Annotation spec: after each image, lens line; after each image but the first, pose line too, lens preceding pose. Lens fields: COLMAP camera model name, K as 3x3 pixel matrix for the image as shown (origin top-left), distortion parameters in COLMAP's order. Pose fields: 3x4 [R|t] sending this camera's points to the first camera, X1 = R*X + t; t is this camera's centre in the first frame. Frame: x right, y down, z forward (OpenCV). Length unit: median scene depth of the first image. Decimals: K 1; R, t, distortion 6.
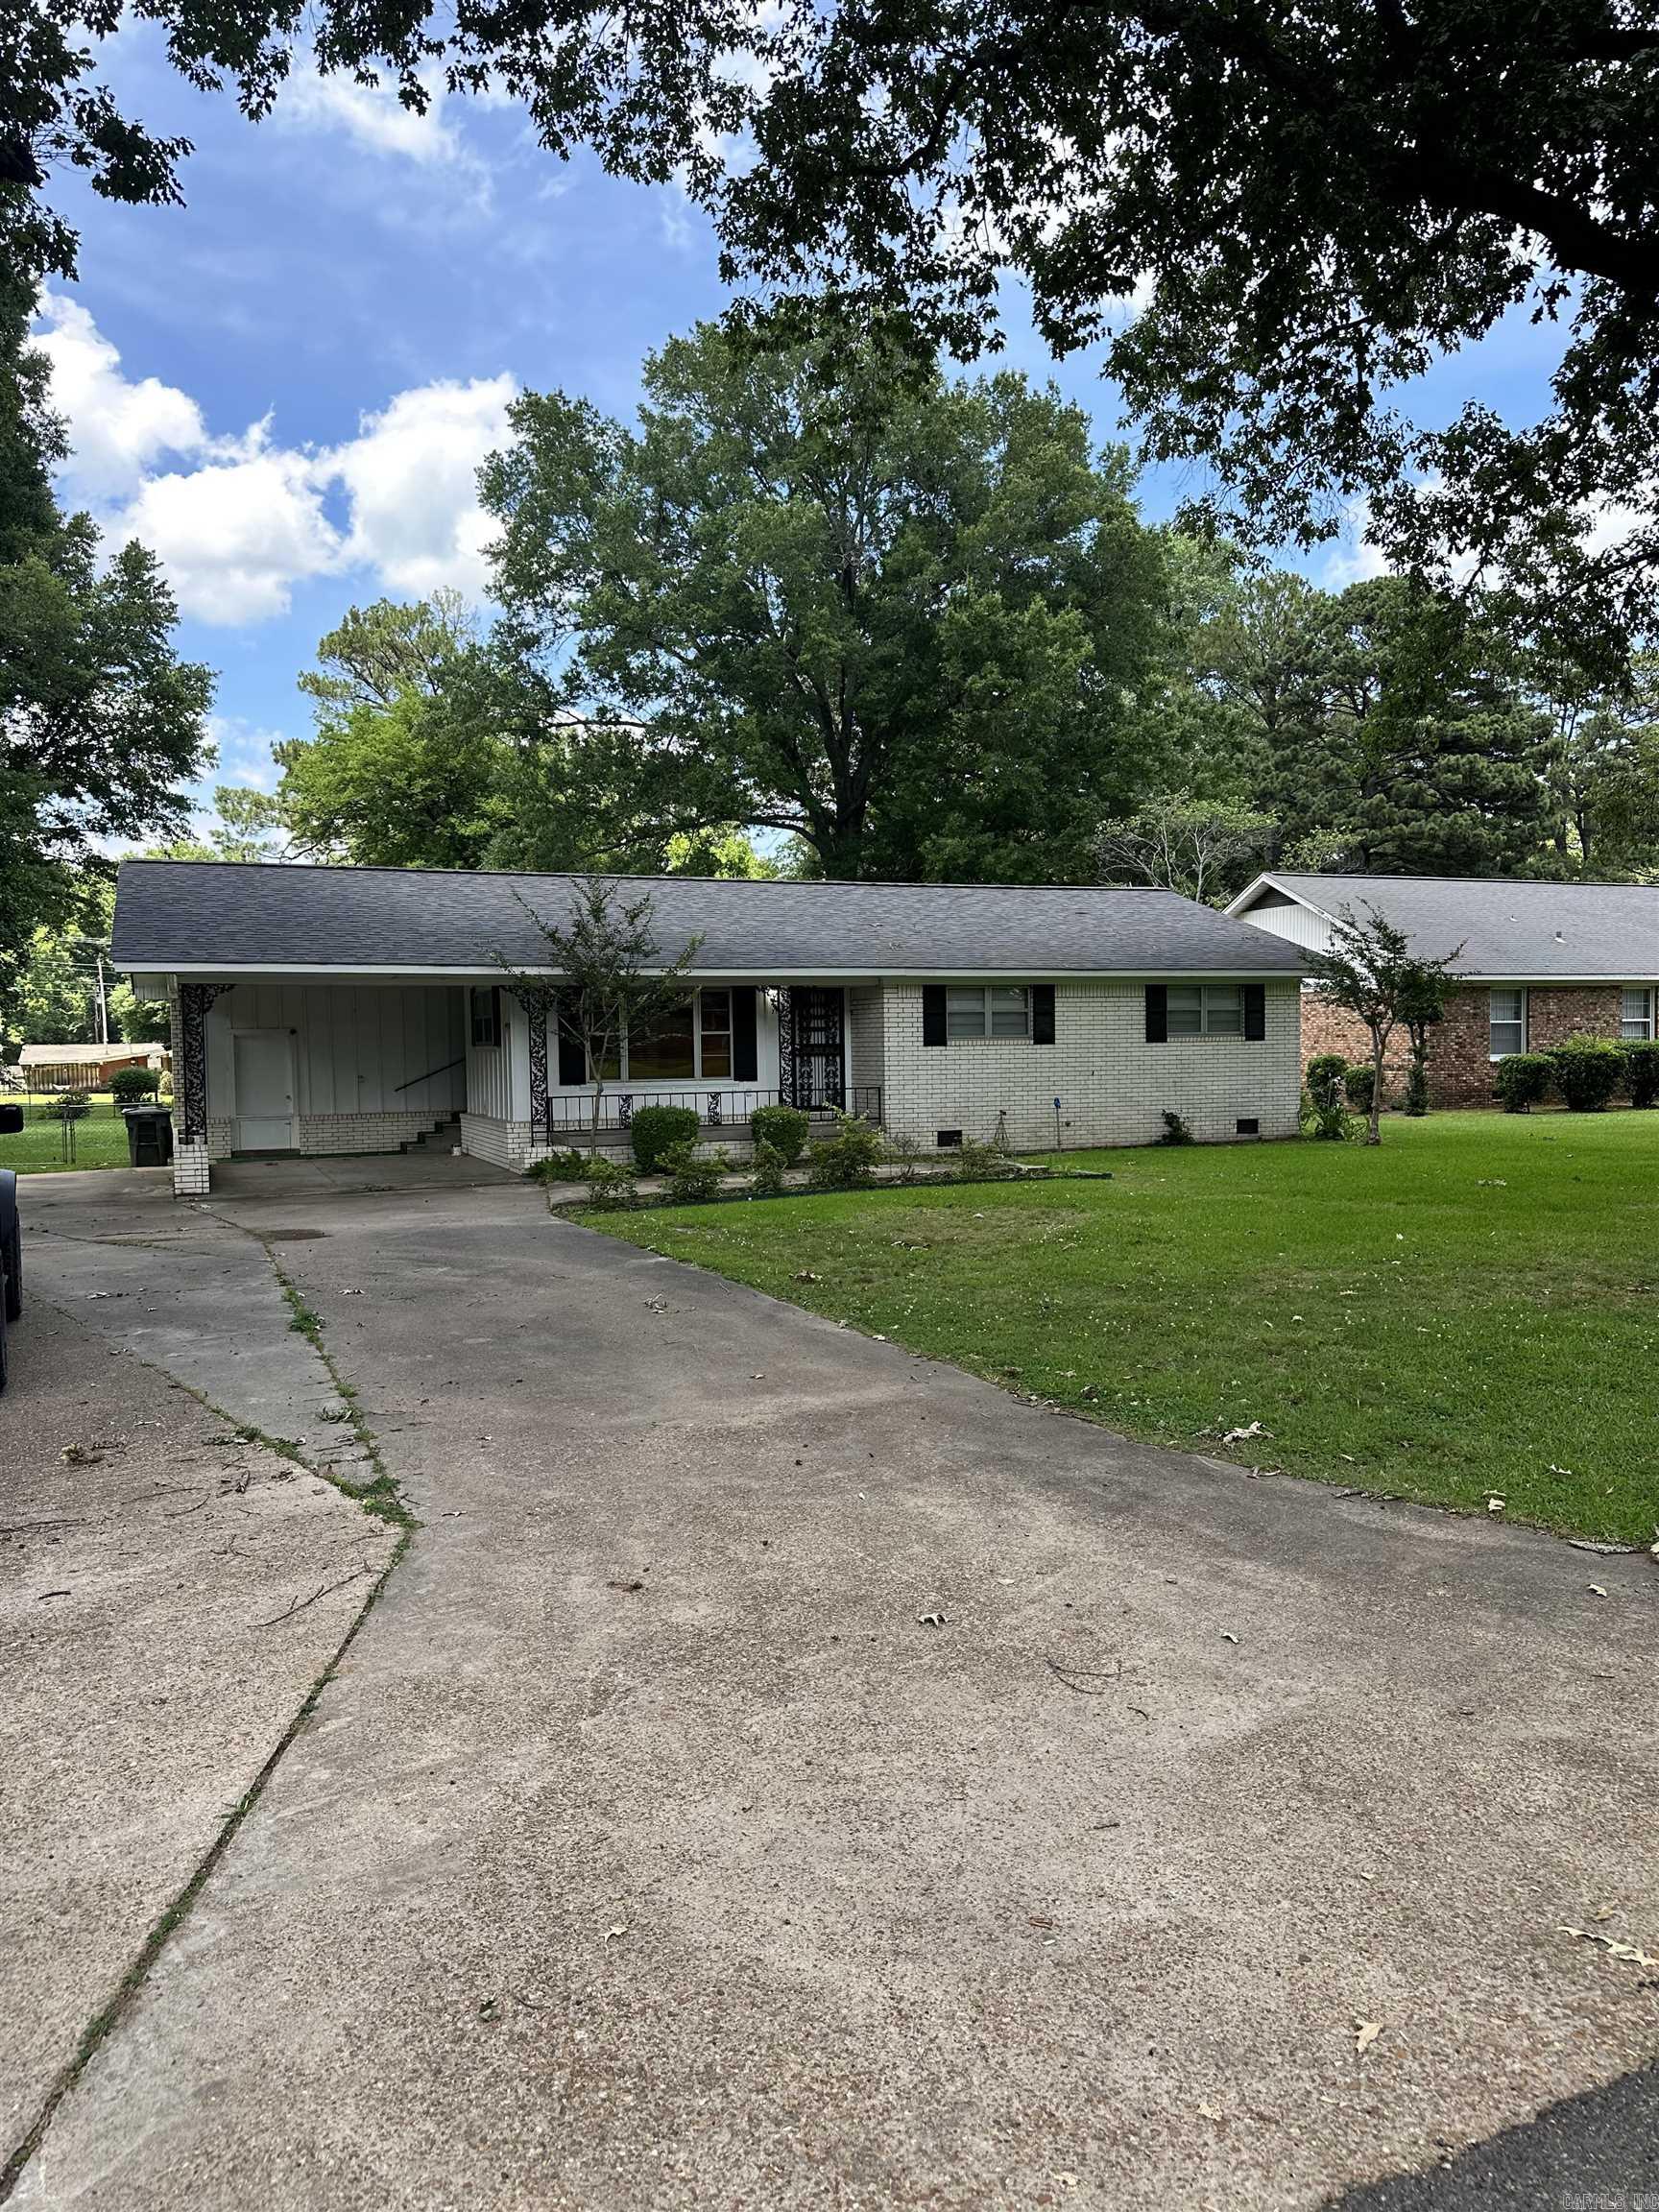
lens RADIAL K [[1584.5, 0, 829.5], [0, 1584.5, 1106.0], [0, 0, 1]] dist [0.010466, -0.002277]
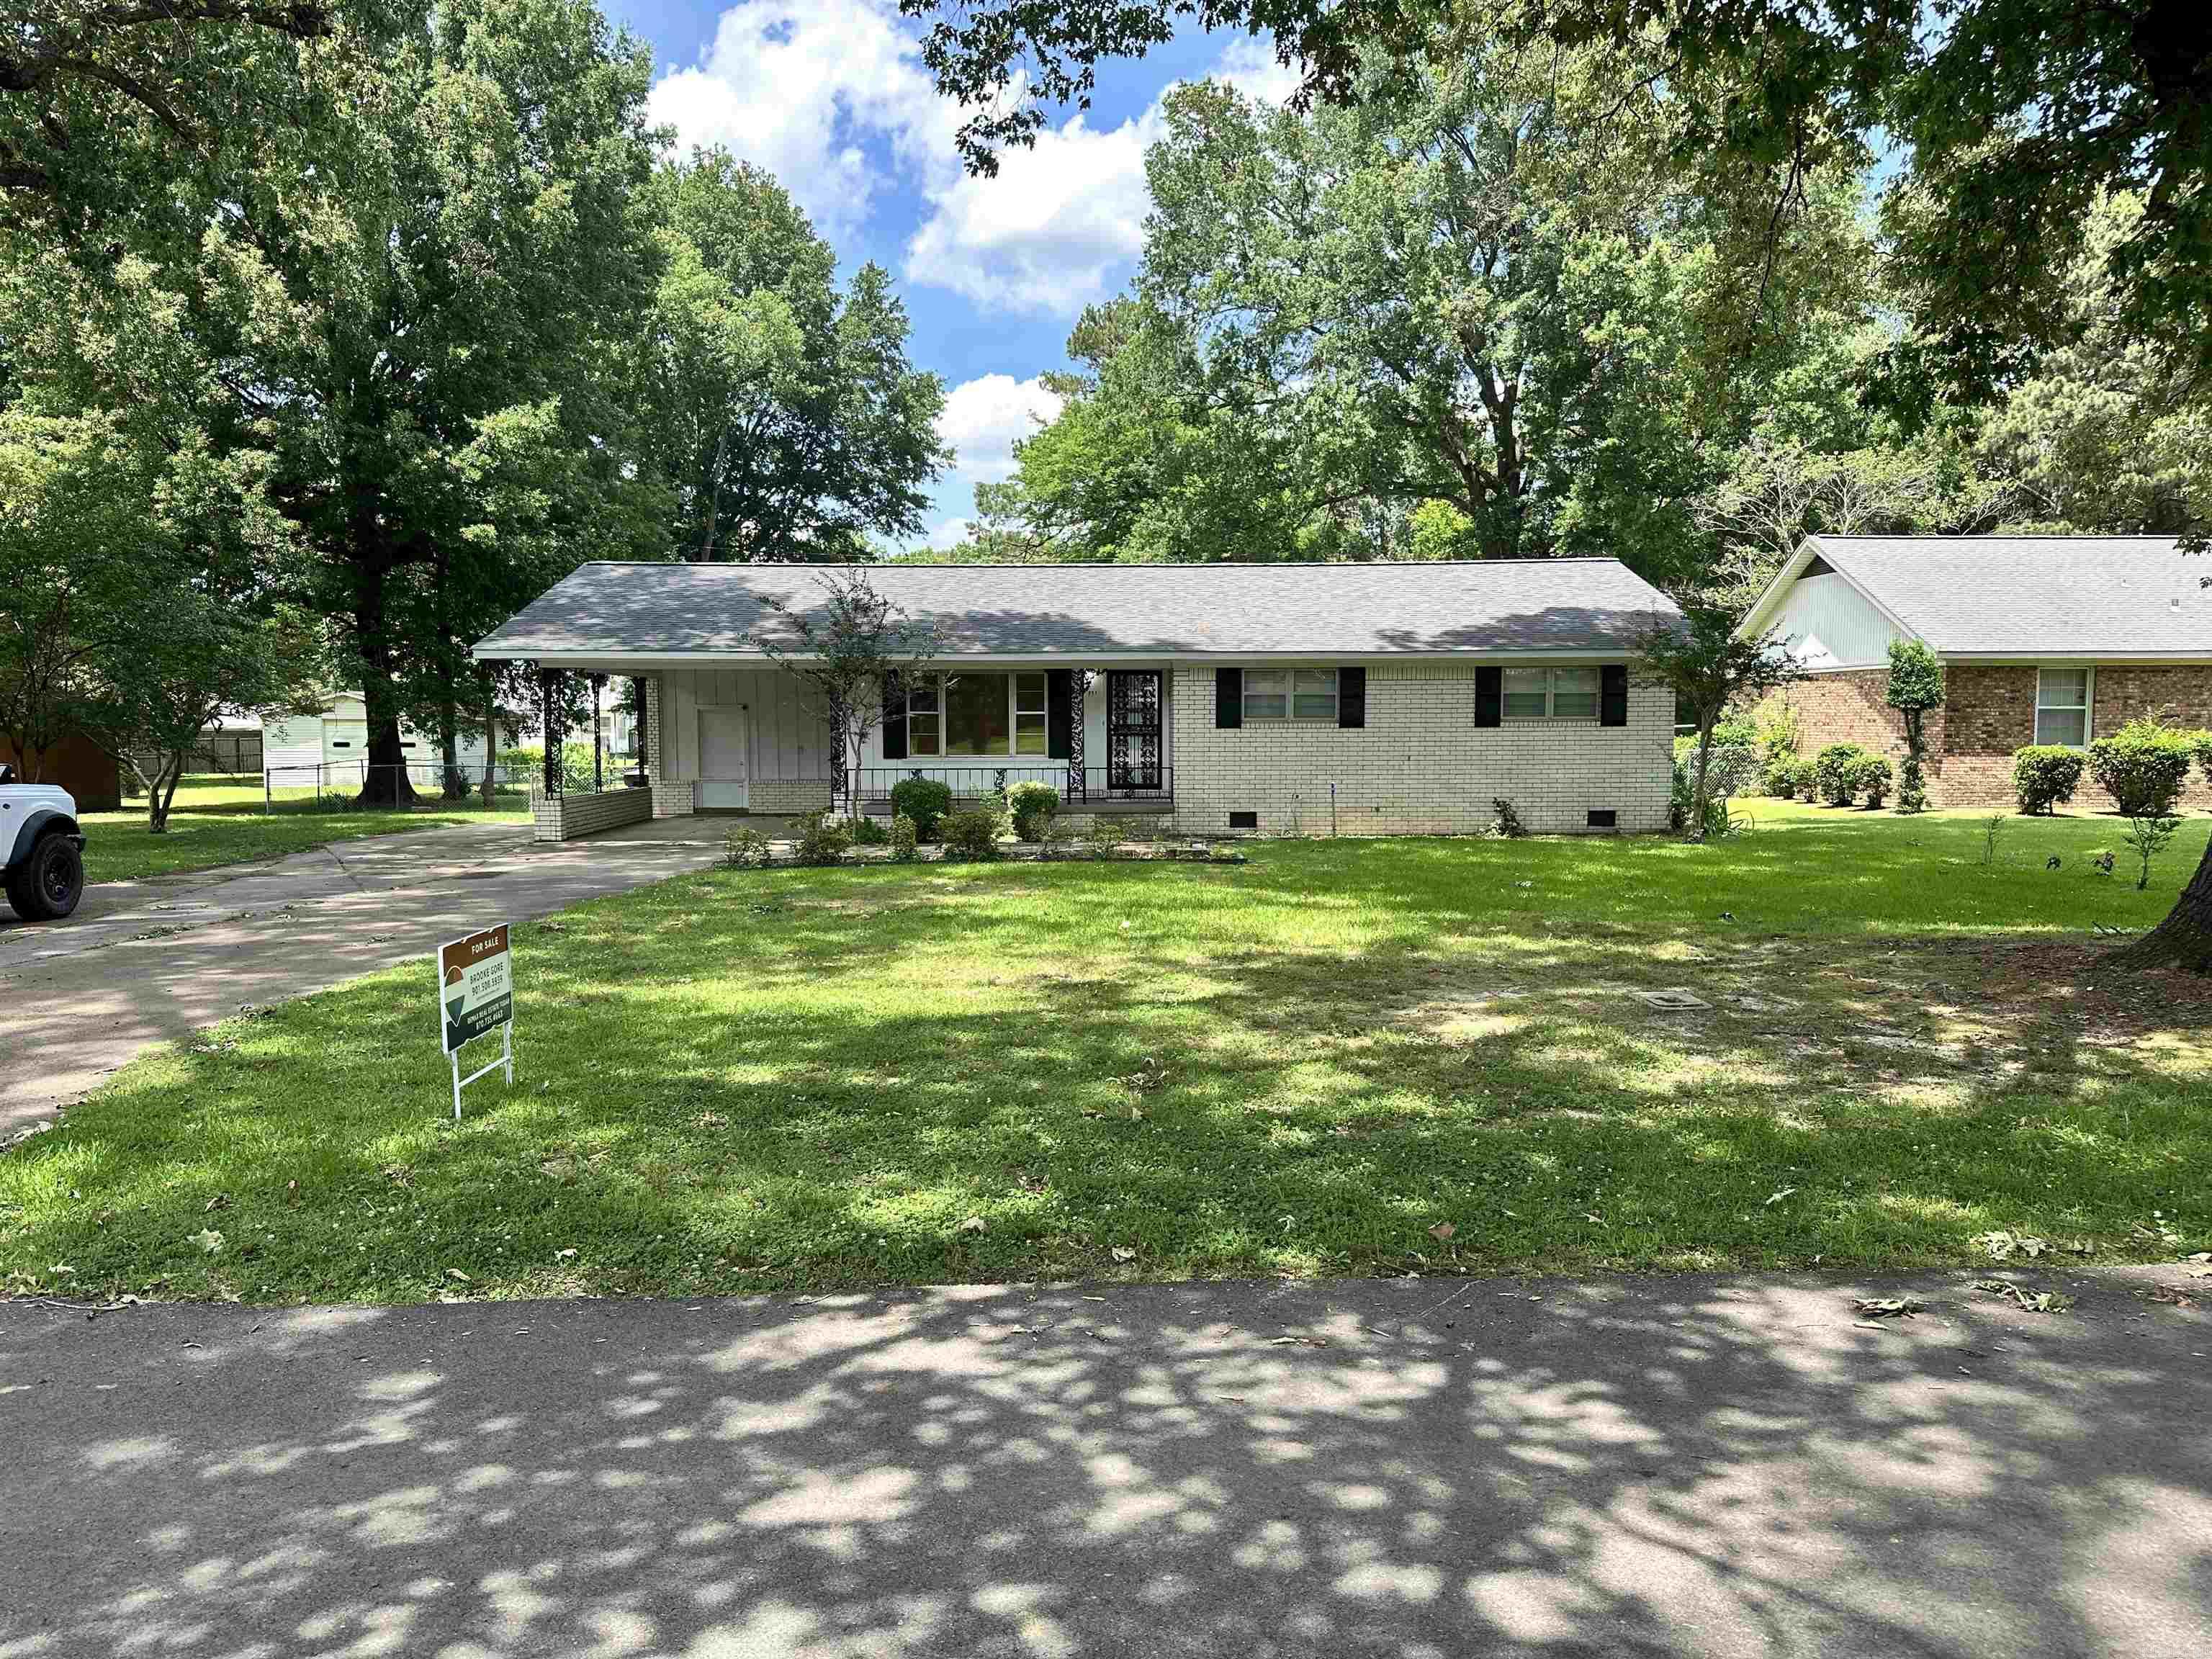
lens RADIAL K [[1584.5, 0, 1107.3], [0, 1584.5, 880.7], [0, 0, 1]] dist [0.010466, -0.002277]
pose [[0.926590, 0.048415, -0.372943, 0.360118], [-0.025057, 0.997423, 0.067229, -0.006270], [0.375237, -0.052949, 0.925415, 0.020429]]
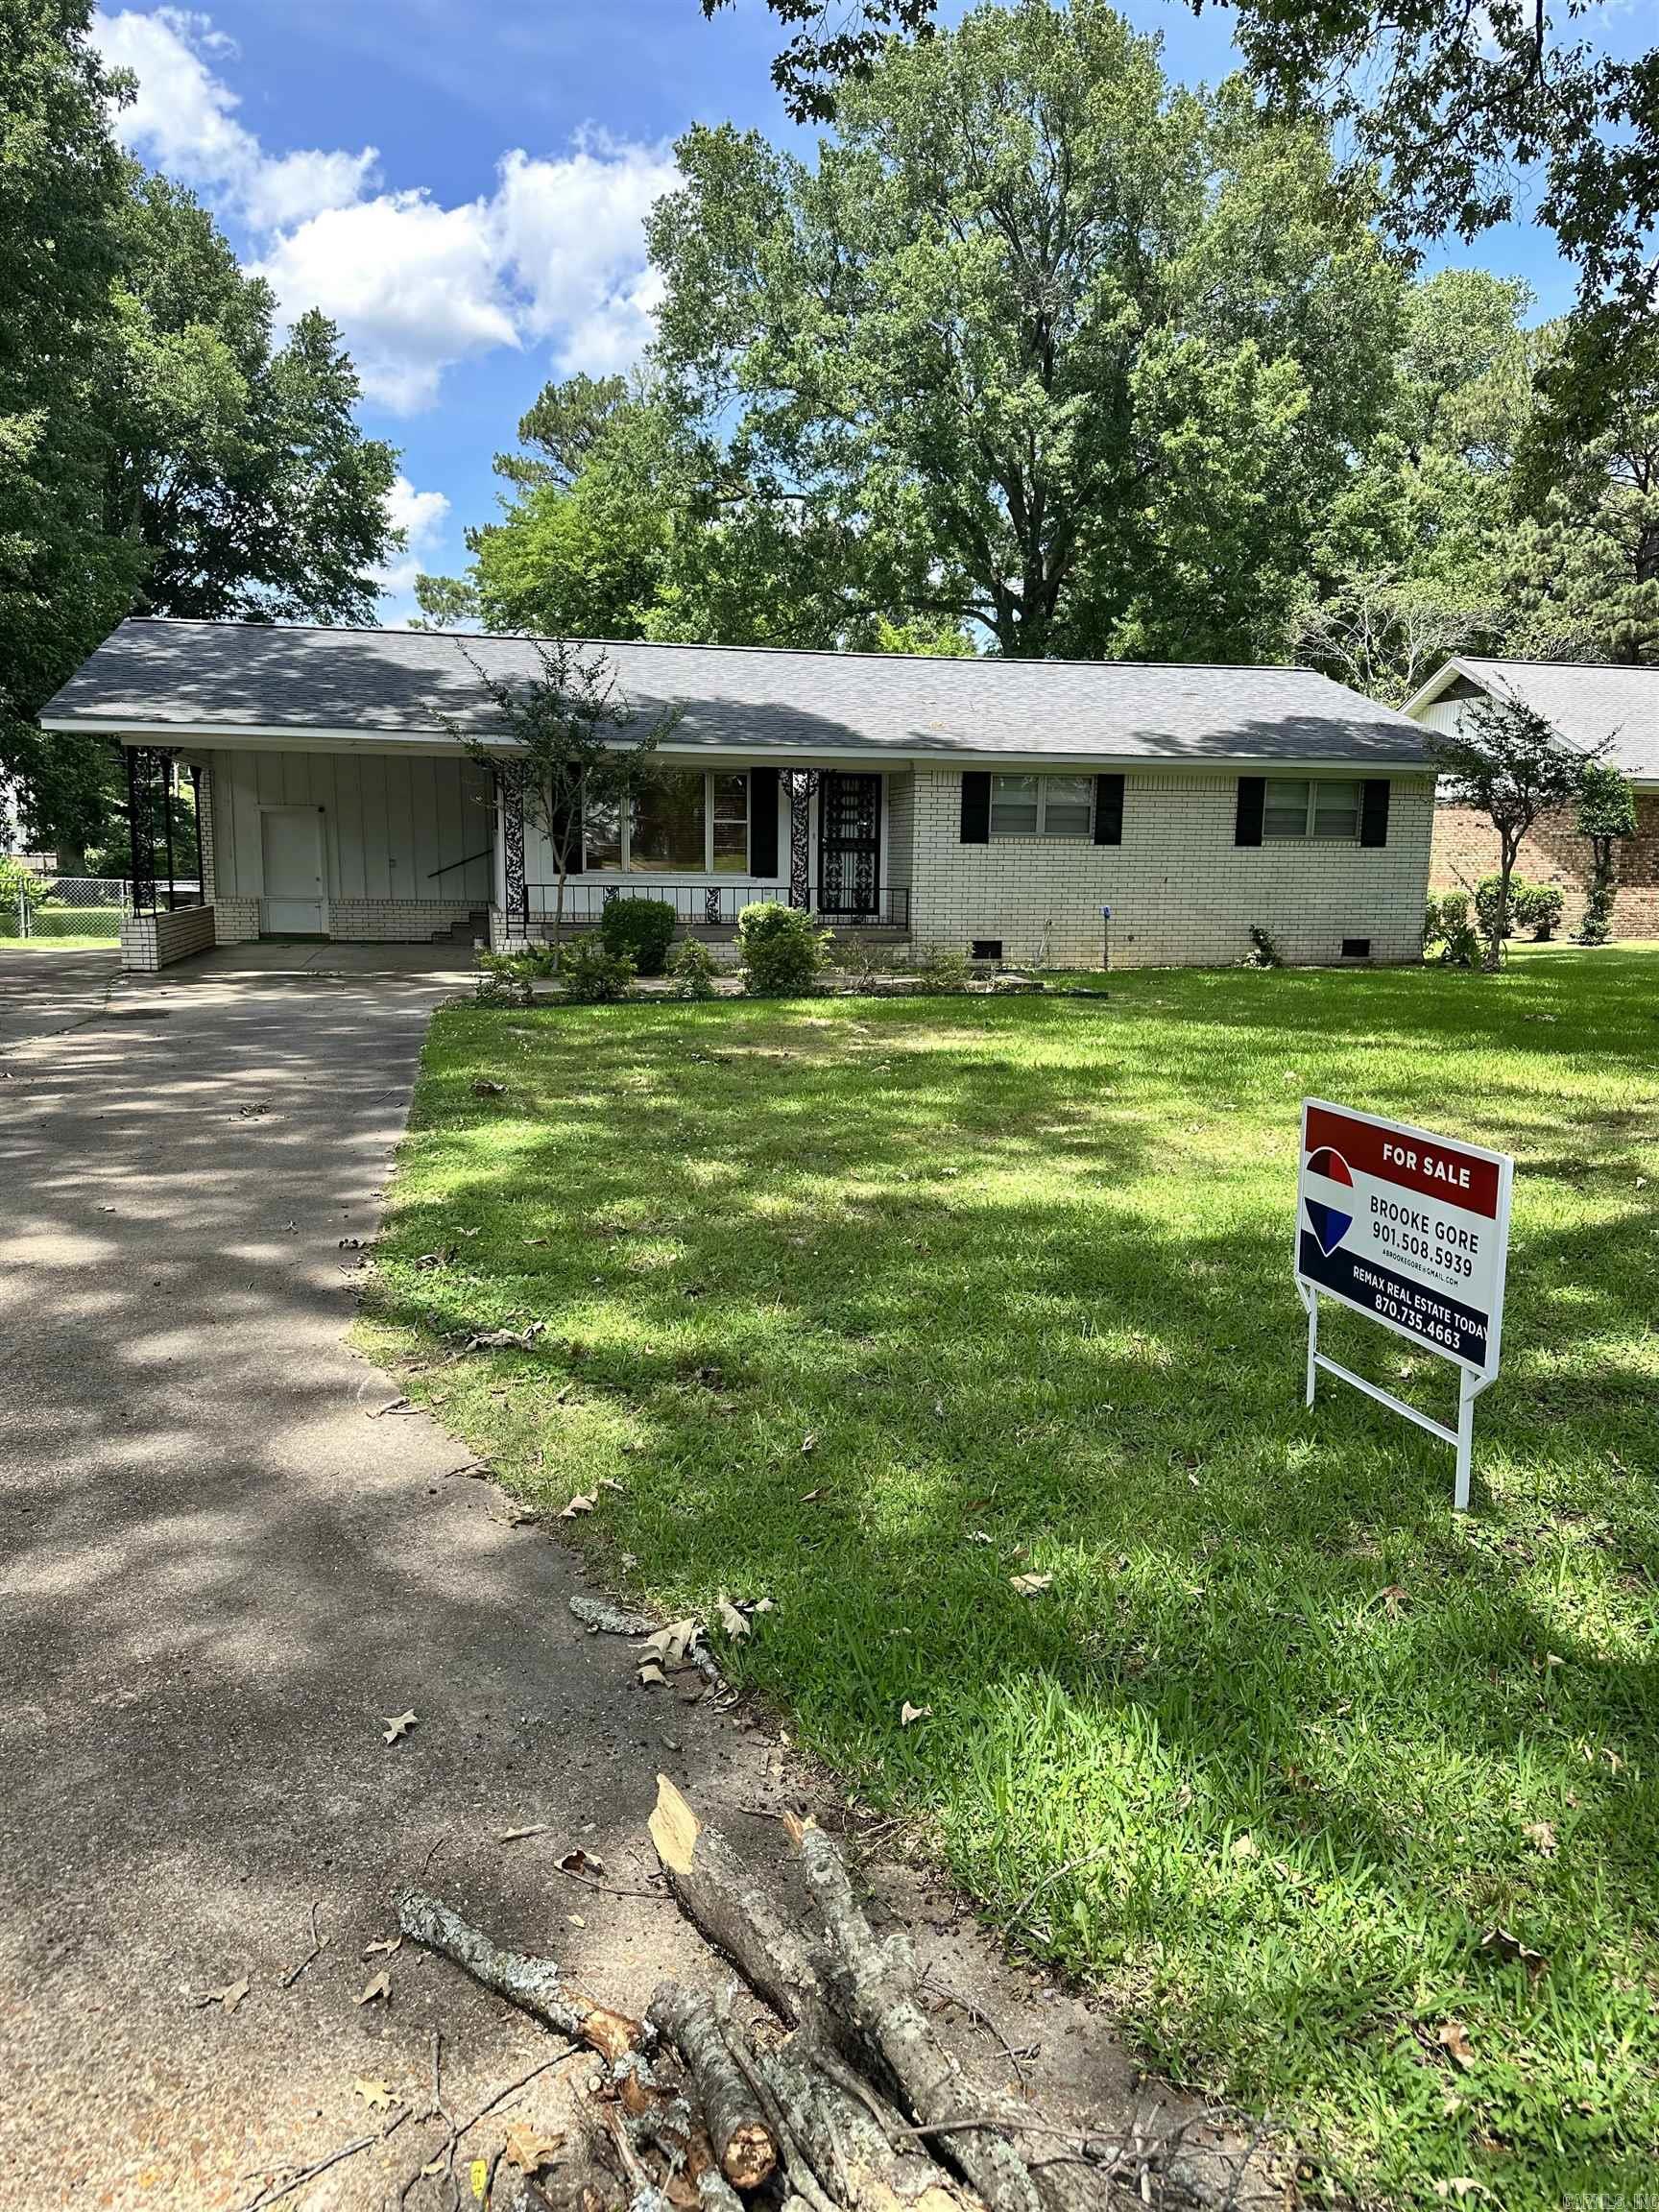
lens RADIAL K [[1597.5, 0, 844.5], [0, 1597.5, 1086.3], [0, 0, 1]] dist [0.003824, 0.001662]
pose [[0.987264, 0.048505, -0.151515, 0.129109], [-0.032757, 0.993958, 0.104757, 0.005833], [0.155681, -0.098460, 0.982888, 0.101687]]
